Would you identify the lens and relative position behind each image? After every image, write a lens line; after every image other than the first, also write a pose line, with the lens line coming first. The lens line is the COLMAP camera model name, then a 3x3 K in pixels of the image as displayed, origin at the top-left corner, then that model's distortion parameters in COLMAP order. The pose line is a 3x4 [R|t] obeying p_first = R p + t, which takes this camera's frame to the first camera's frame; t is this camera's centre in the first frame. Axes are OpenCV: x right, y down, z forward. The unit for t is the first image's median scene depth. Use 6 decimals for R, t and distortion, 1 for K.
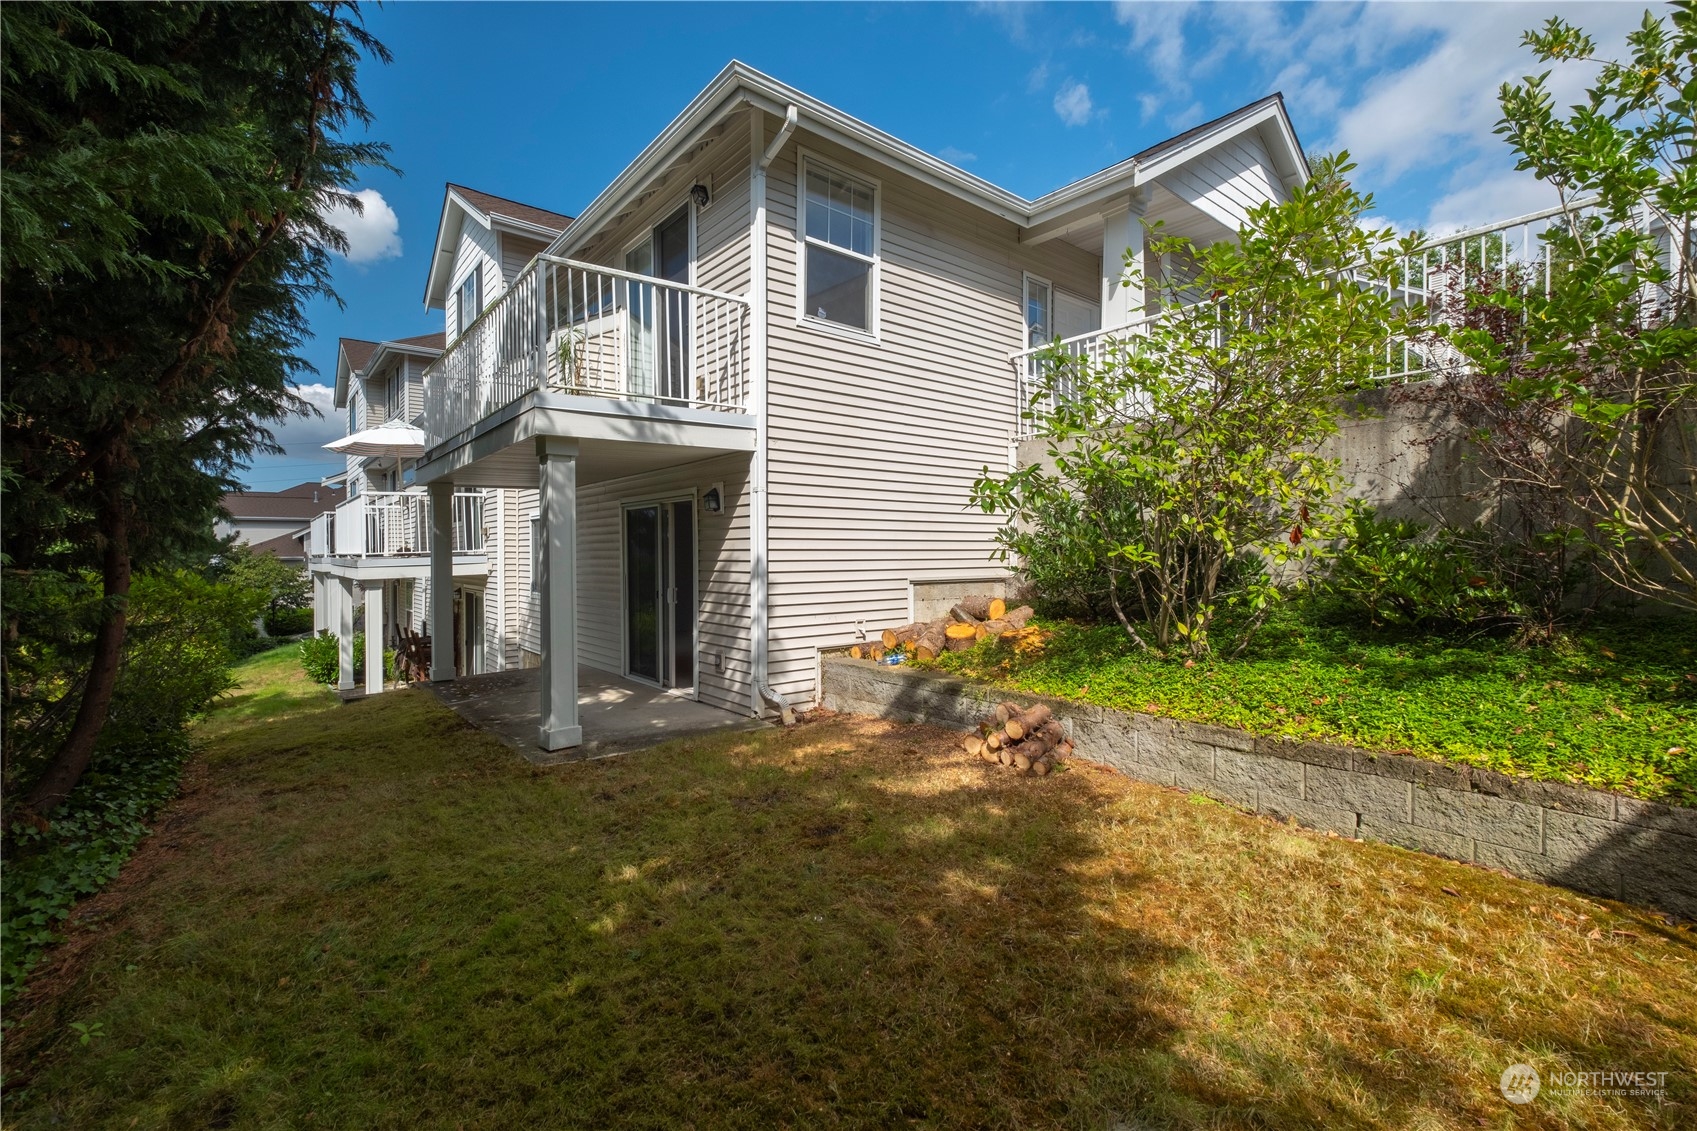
lens RADIAL K [[750.0, 0, 848.5], [0, 750.0, 565.5], [0, 0, 1]] dist [0.011342, 0.000237]
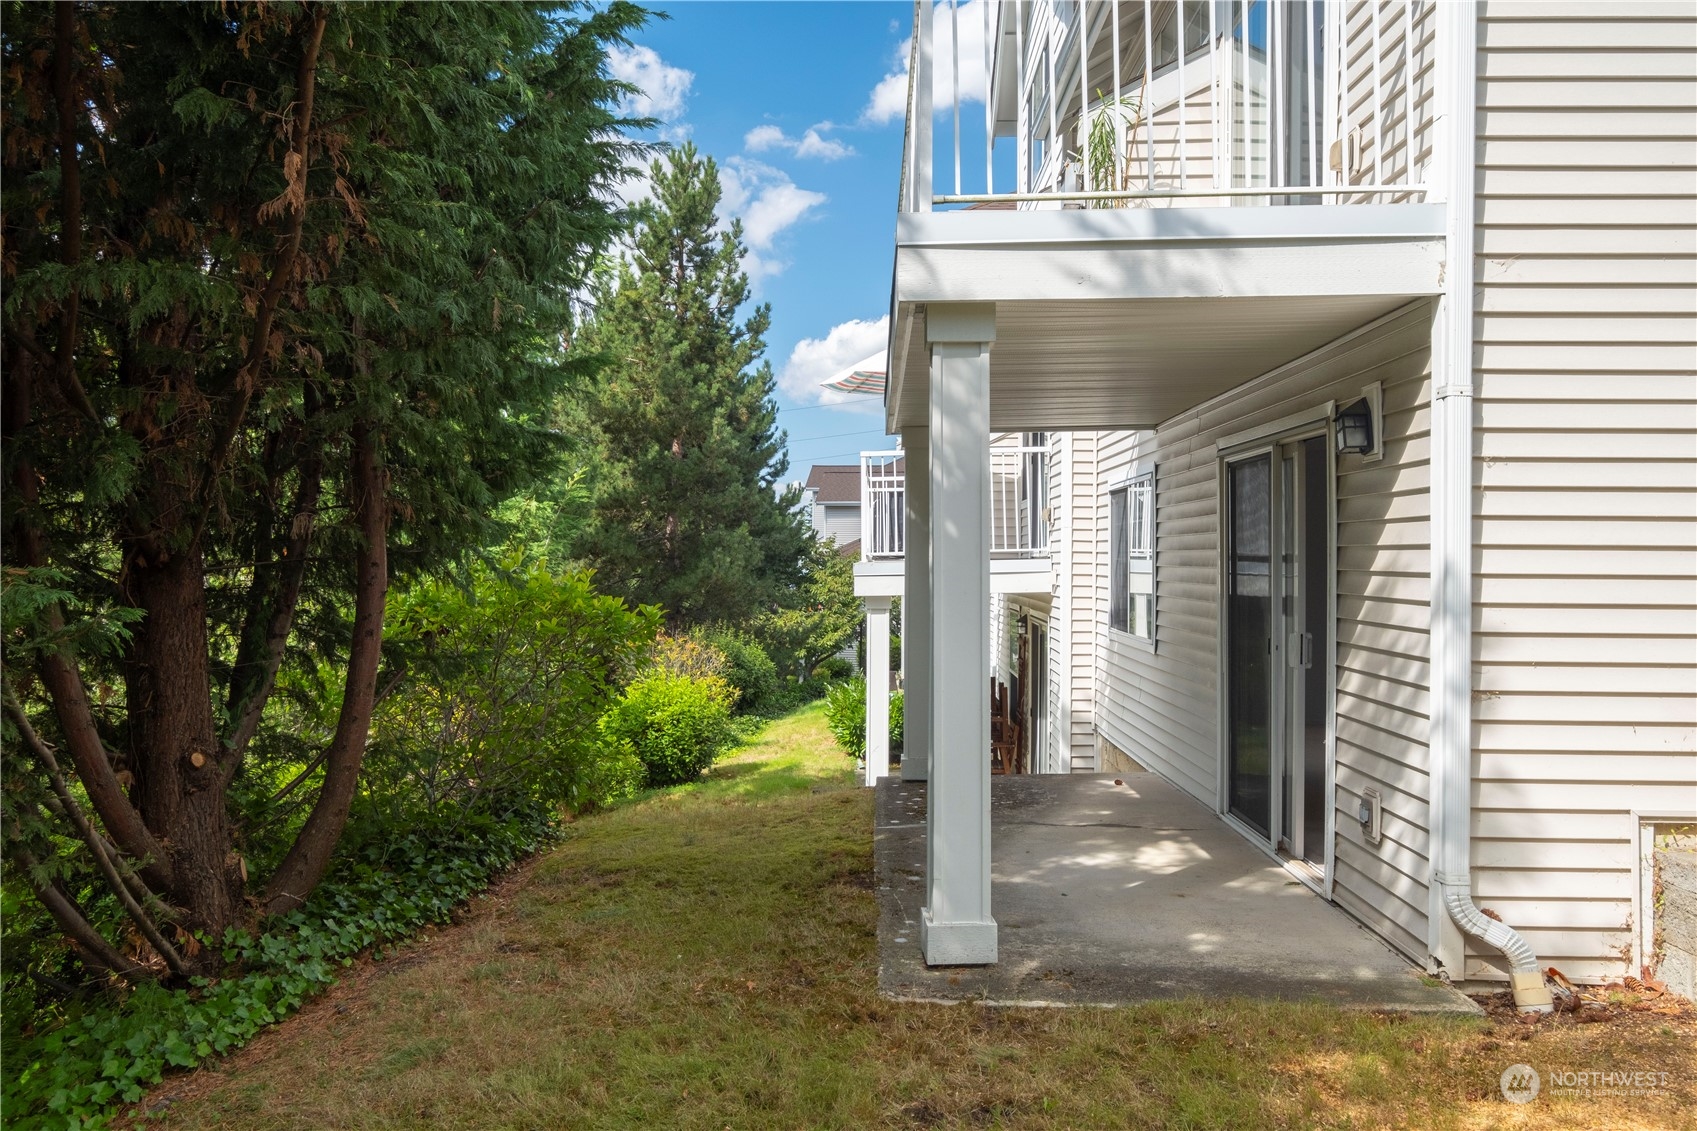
lens RADIAL K [[1363.1, 0, 848.2], [0, 1363.1, 560.1], [0, 0, 1]] dist [0.015363, 0.000574]
pose [[0.763144, 0.010125, -0.646149, 0.096249], [-0.020134, 0.999764, -0.008114, -0.001553], [0.645914, 0.019201, 0.763168, 0.243098]]
